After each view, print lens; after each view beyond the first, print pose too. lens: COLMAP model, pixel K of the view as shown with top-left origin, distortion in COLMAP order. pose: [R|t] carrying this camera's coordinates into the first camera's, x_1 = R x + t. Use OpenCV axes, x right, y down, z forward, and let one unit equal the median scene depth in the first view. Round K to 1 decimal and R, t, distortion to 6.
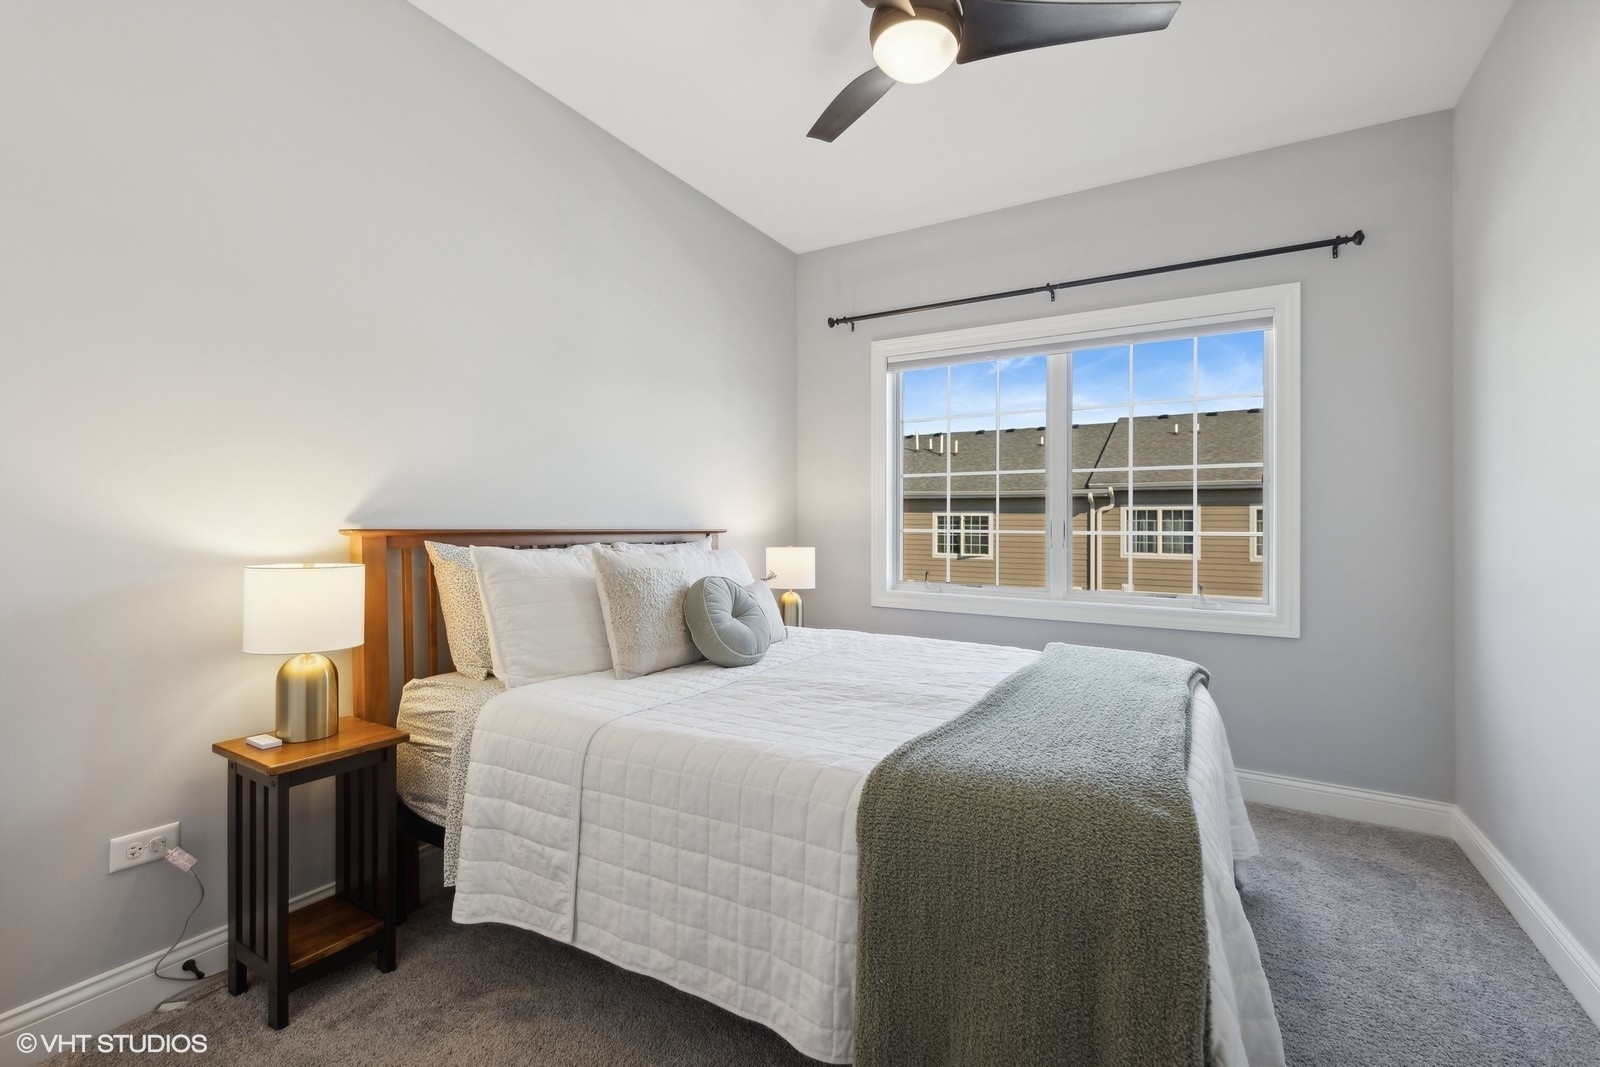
lens RADIAL K [[704.4, 0, 815.1], [0, 704.4, 531.8], [0, 0, 1]] dist [0.000412, 0.000216]
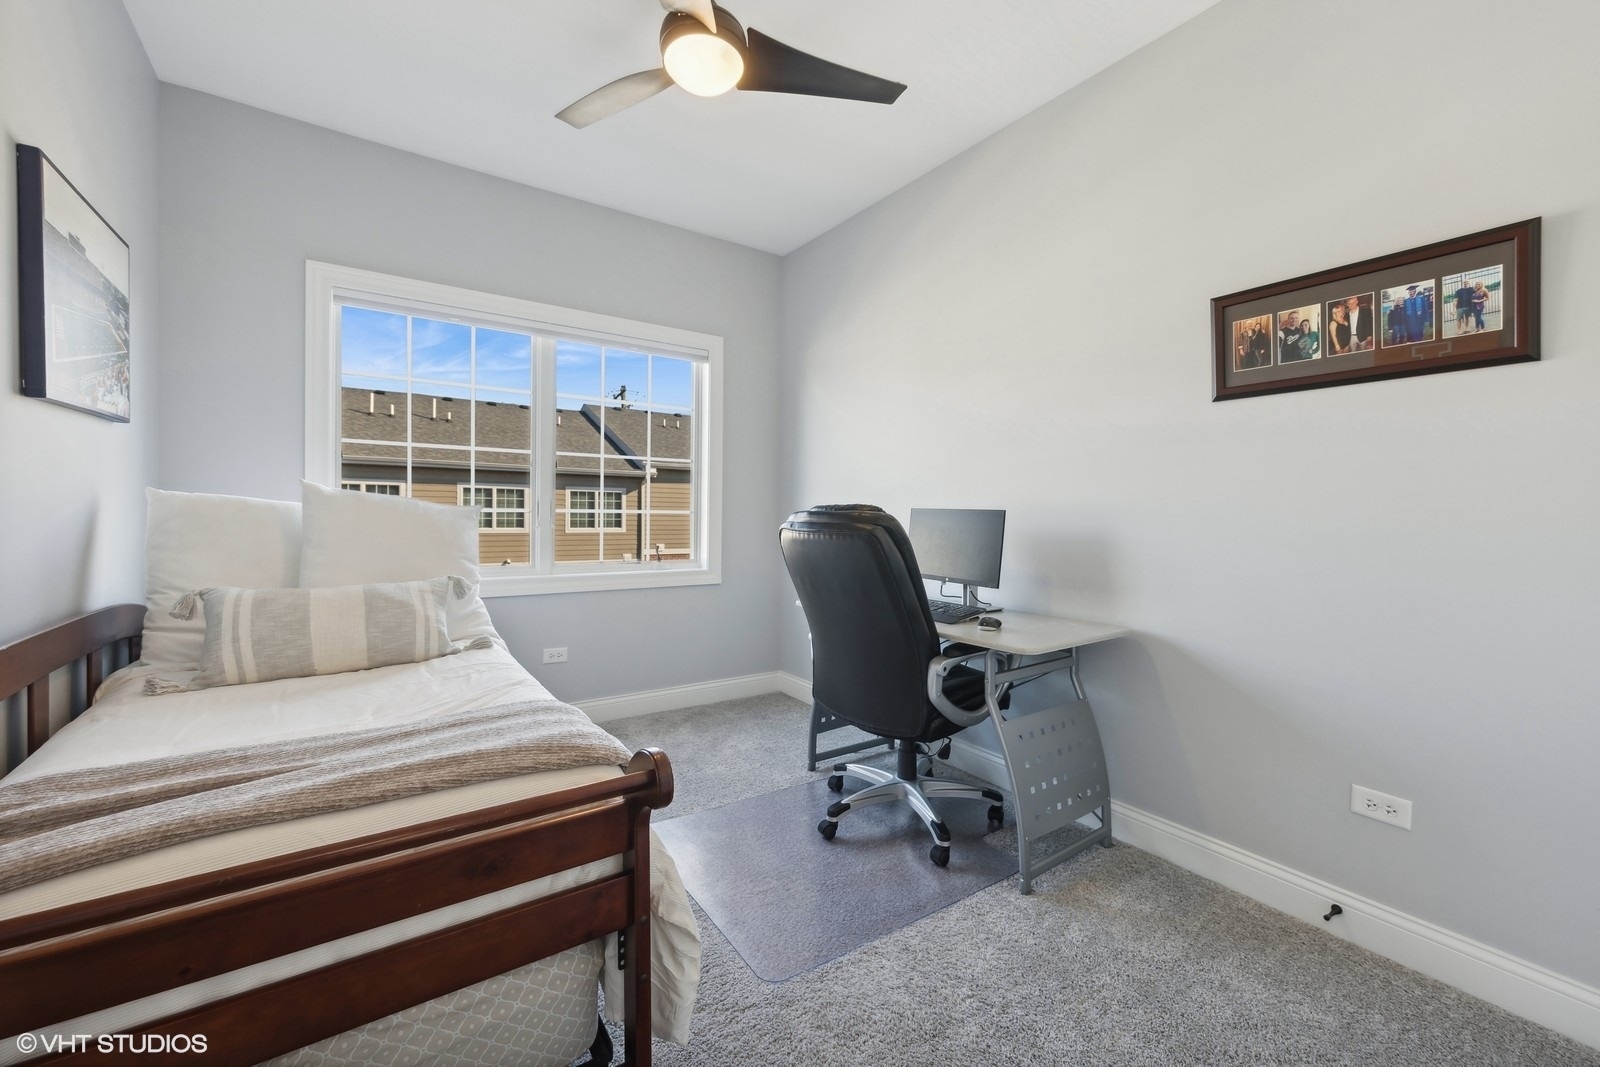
lens RADIAL K [[637.1, 0, 806.5], [0, 637.1, 526.3], [0, 0, 1]] dist [0.003109, 0.000074]
pose [[0.412230, -0.017368, 0.910914, -0.244526], [-0.011271, 0.999645, 0.024160, -0.001463], [-0.911010, -0.020226, 0.411888, 0.173431]]
